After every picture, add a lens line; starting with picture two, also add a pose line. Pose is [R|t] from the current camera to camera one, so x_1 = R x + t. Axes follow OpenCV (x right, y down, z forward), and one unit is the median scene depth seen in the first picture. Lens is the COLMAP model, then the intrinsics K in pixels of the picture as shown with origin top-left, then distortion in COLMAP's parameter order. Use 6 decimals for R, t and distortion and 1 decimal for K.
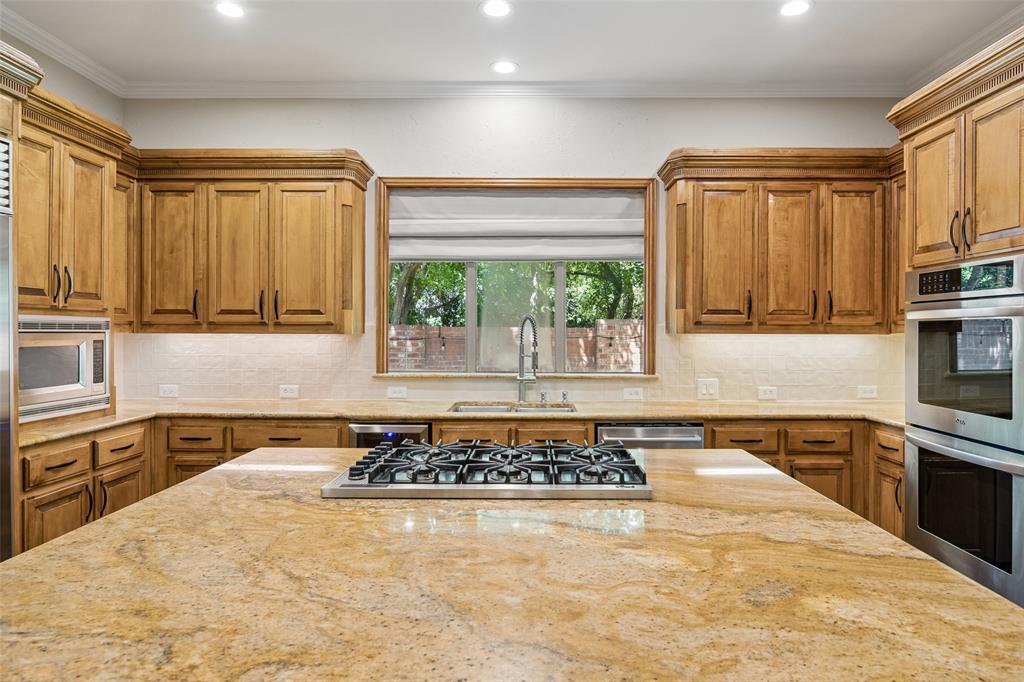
lens RADIAL K [[613.8, 0, 513.7], [0, 613.8, 331.0], [0, 0, 1]] dist [-0.013869, 0.000424]
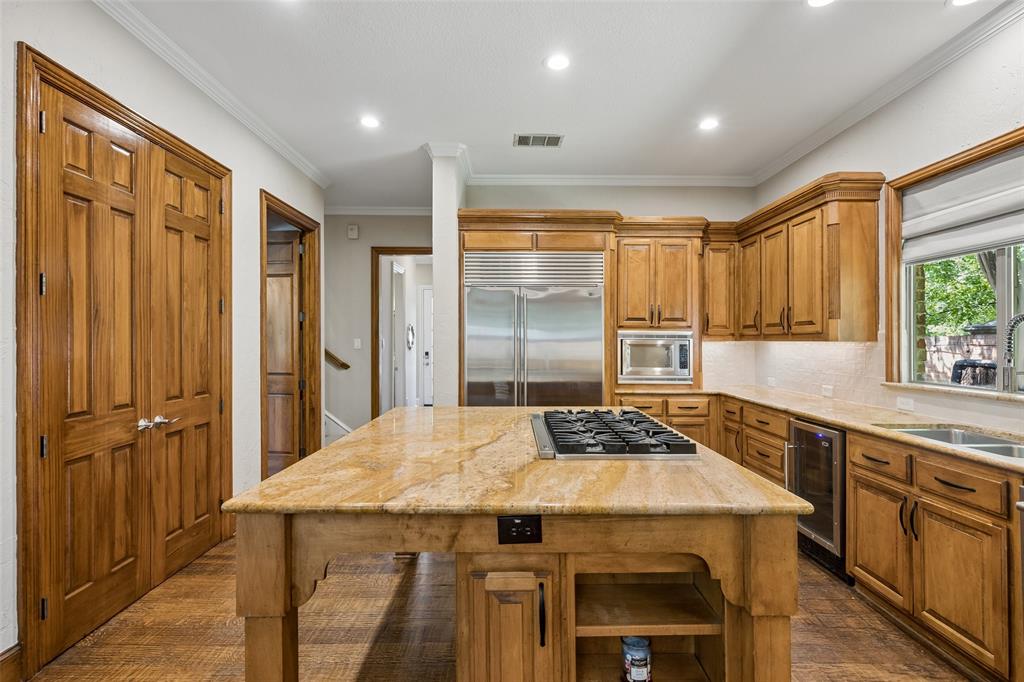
lens RADIAL K [[472.6, 0, 512.7], [0, 472.6, 344.5], [0, 0, 1]] dist [0.003502, 0.000529]
pose [[0.014281, 0.007269, -0.999872, 0.620335], [-0.005281, 0.999960, 0.007194, 0.007427], [0.999884, 0.005178, 0.014319, 0.452742]]
